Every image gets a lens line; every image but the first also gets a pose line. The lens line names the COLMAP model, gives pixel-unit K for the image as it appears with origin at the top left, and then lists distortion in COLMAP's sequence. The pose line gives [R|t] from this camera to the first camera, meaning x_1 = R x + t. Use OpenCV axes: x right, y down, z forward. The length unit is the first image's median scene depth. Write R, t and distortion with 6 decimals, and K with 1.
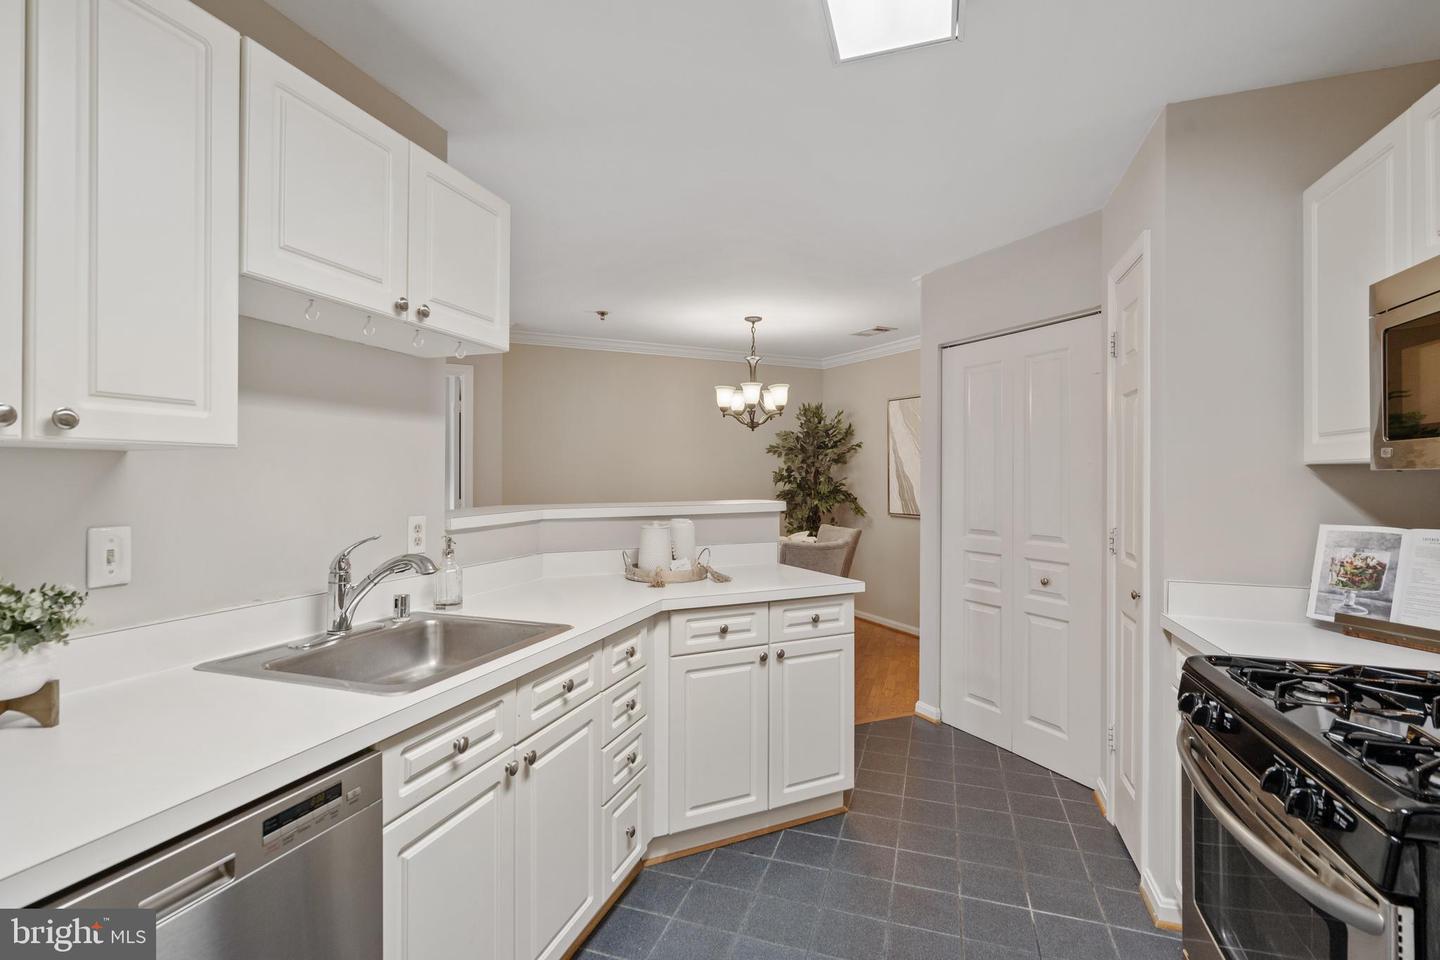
lens RADIAL K [[666.0, 0, 720.0], [0, 666.0, 480.0], [0, 0, 1]] dist [-0.002545, 0.000136]
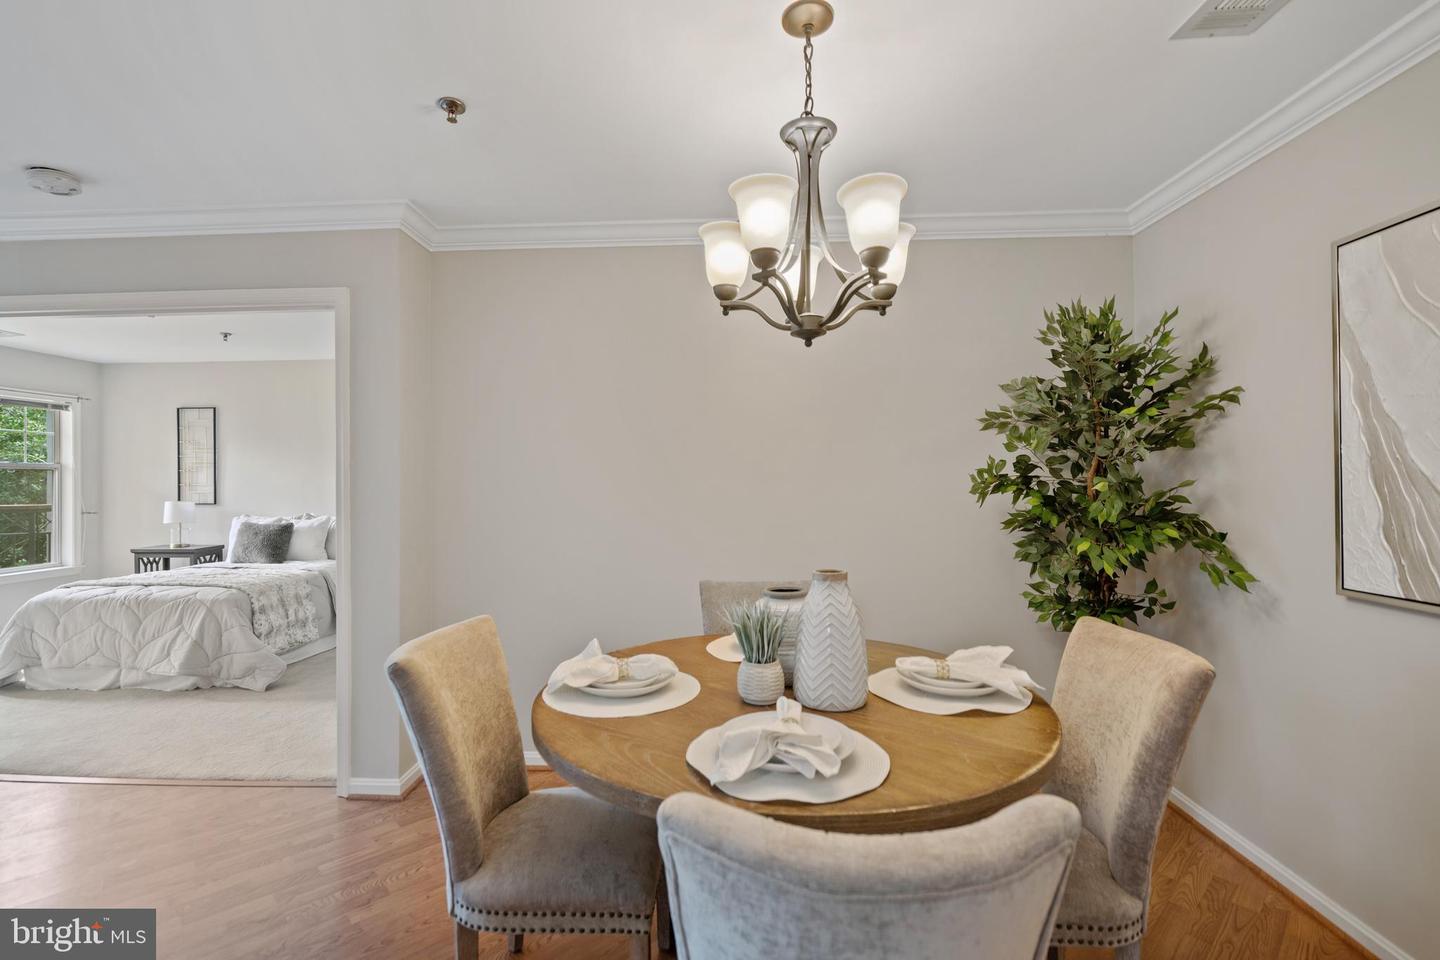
lens RADIAL K [[648.4, 0, 708.4], [0, 648.4, 480.8], [0, 0, 1]] dist [-0.002171, -0.000238]
pose [[0.870981, -0.007043, -0.491267, 0.130824], [0.002472, 0.999947, -0.009953, -0.001039], [0.491311, 0.007455, 0.870952, 0.536074]]
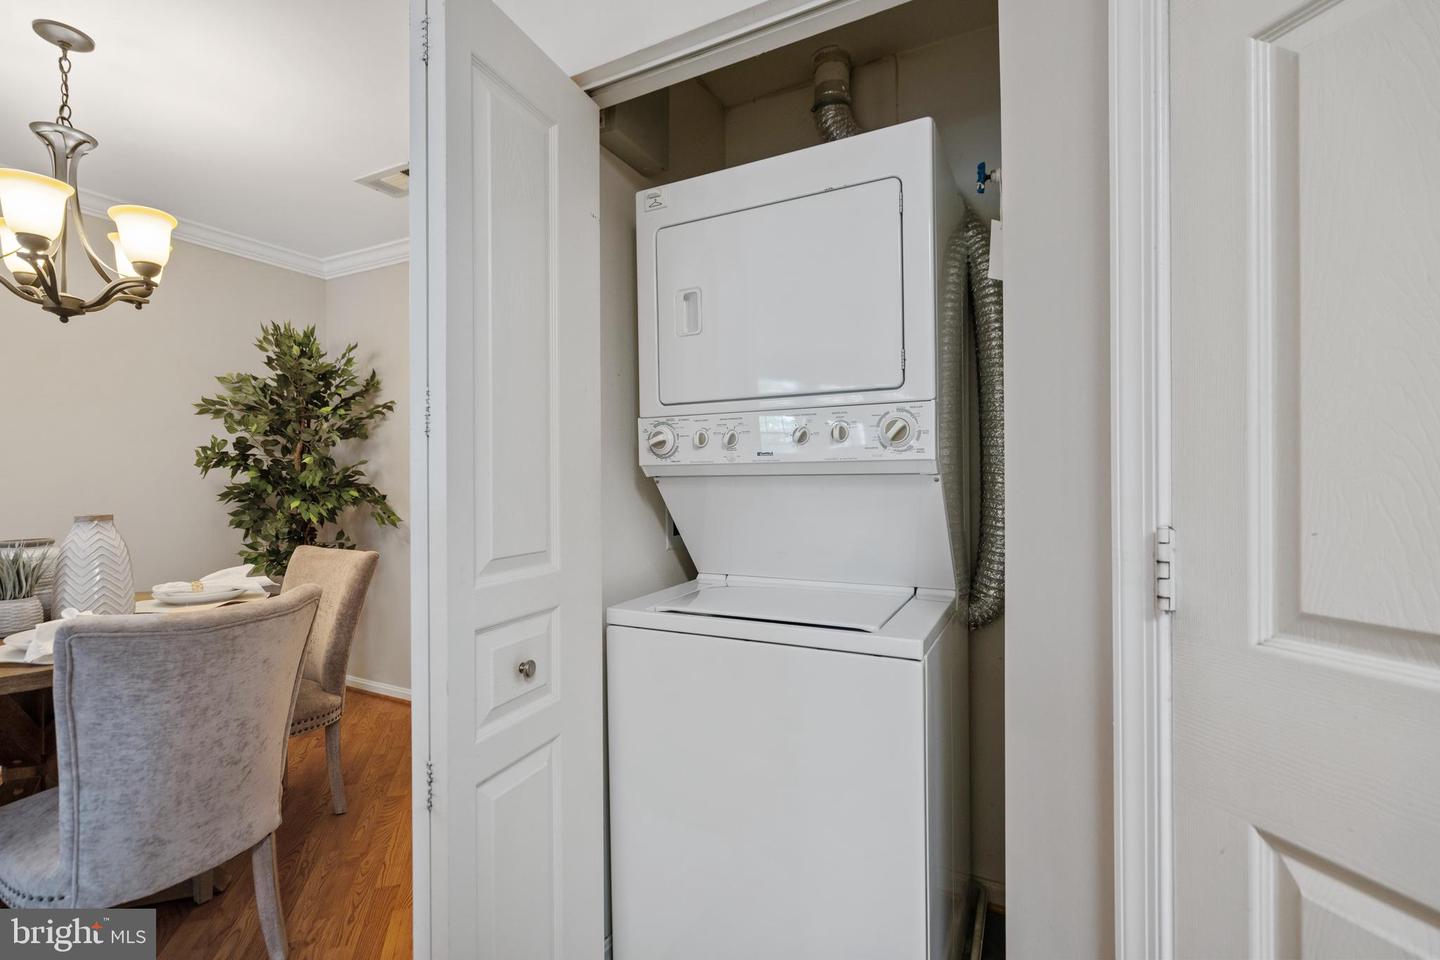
lens RADIAL K [[648.4, 0, 708.4], [0, 648.4, 480.8], [0, 0, 1]] dist [-0.002171, -0.000238]
pose [[0.815965, -0.006947, 0.578059, 0.107669], [0.012665, 0.999903, -0.005861, 0.020842], [-0.577962, 0.012103, 0.815974, 0.369872]]
